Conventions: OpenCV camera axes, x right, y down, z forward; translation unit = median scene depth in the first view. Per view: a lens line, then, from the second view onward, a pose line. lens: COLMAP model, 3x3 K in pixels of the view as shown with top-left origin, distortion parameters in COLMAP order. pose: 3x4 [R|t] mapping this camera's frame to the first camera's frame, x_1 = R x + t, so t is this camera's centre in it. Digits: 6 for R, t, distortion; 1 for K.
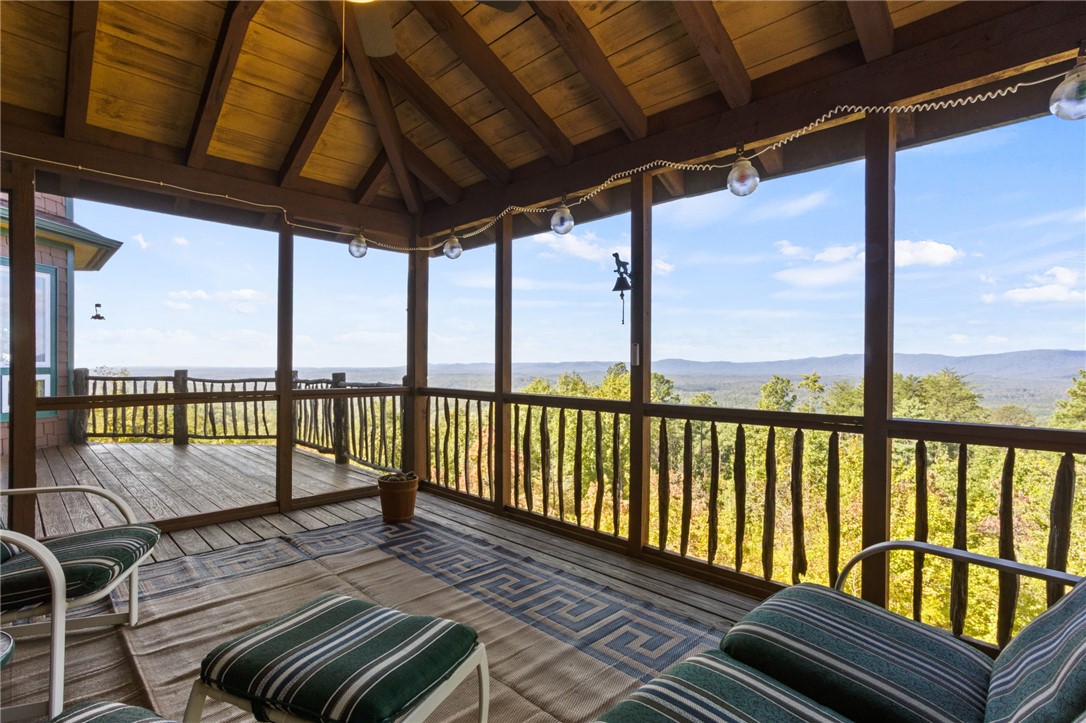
lens RADIAL K [[527.5, 0, 540.9], [0, 527.5, 359.7], [0, 0, 1]] dist [-0.003078, 0.003879]
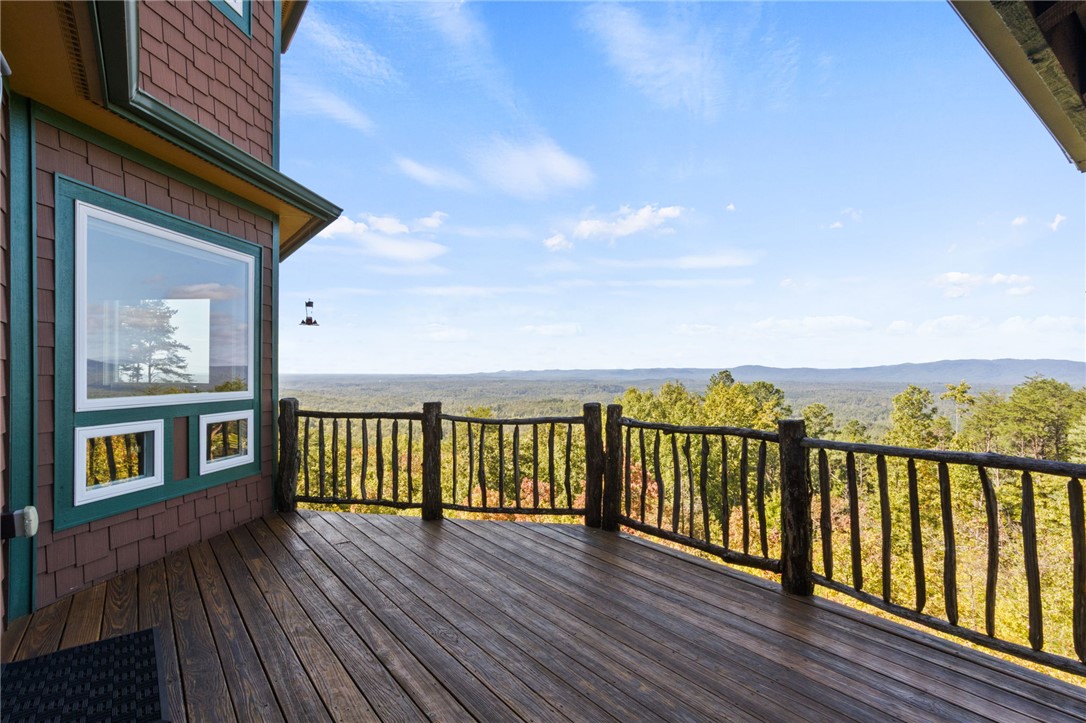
lens RADIAL K [[527.5, 0, 546.5], [0, 527.5, 366.2], [0, 0, 1]] dist [-0.003078, 0.003879]
pose [[0.993106, -0.002762, -0.117184, -0.466950], [0.002741, 0.999996, -0.000333, -0.024034], [0.117185, 0.000010, 0.993110, 0.373607]]
